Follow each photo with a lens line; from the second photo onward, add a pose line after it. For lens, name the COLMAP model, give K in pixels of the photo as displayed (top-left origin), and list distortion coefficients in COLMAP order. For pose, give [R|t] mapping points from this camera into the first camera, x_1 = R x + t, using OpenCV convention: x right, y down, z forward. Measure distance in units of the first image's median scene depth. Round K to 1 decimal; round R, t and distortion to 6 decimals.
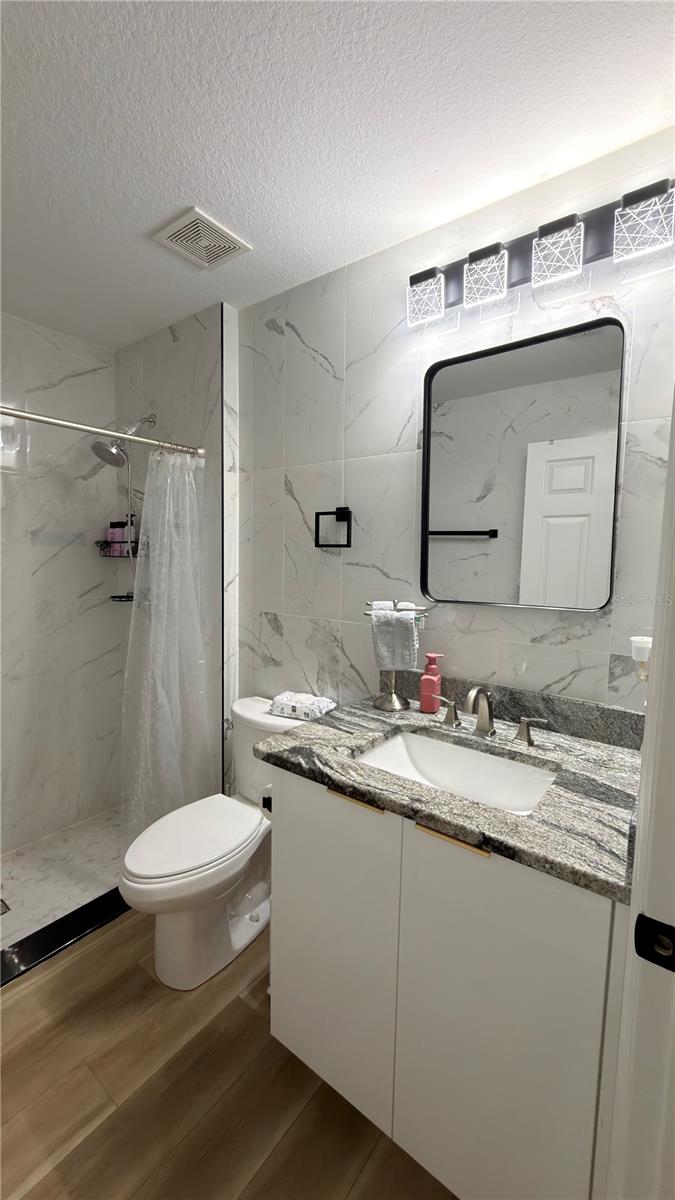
lens RADIAL K [[479.3, 0, 333.0], [0, 479.3, 605.8], [0, 0, 1]] dist [0.000757, -0.000083]
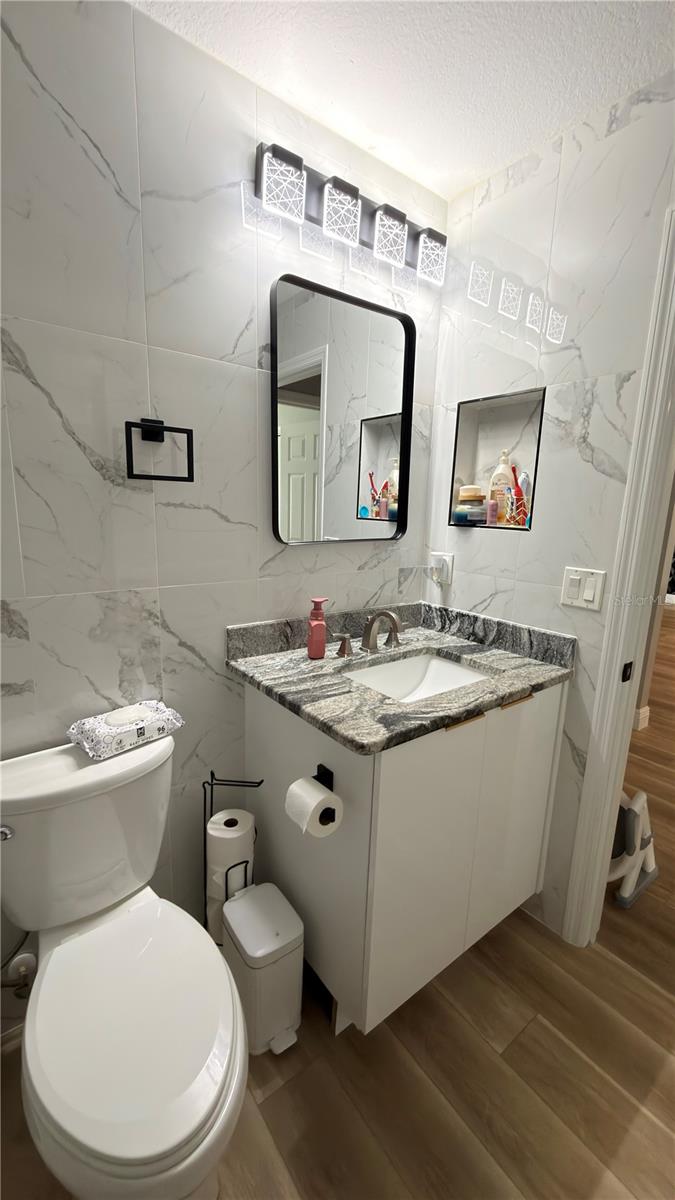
lens RADIAL K [[479.3, 0, 331.0], [0, 479.3, 606.2], [0, 0, 1]] dist [0.000757, -0.000083]
pose [[0.261364, -0.205288, 0.943157, -0.804839], [0.082246, 0.978305, 0.190146, -0.074090], [-0.961730, 0.027874, 0.272577, 0.771560]]
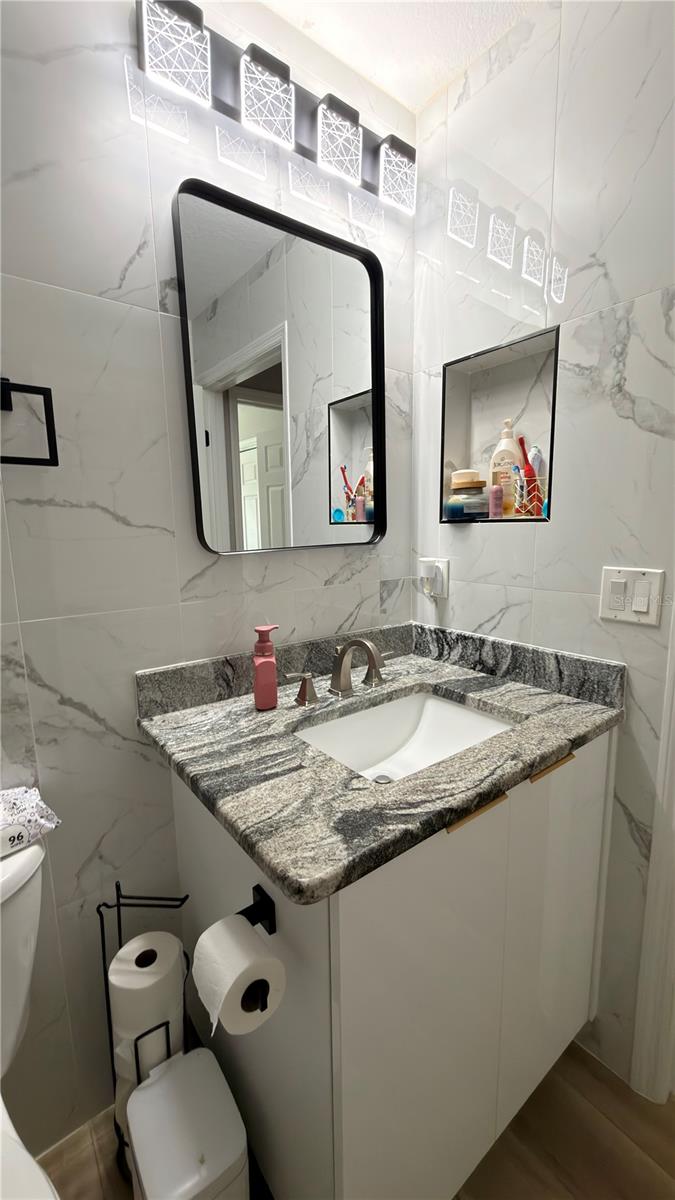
lens RADIAL K [[479.3, 0, 333.4], [0, 479.3, 604.6], [0, 0, 1]] dist [0.000757, -0.000083]
pose [[0.253713, -0.175499, 0.951225, -0.493820], [0.127927, 0.980852, 0.146845, -0.022183], [-0.958783, 0.084431, 0.271306, 0.769491]]
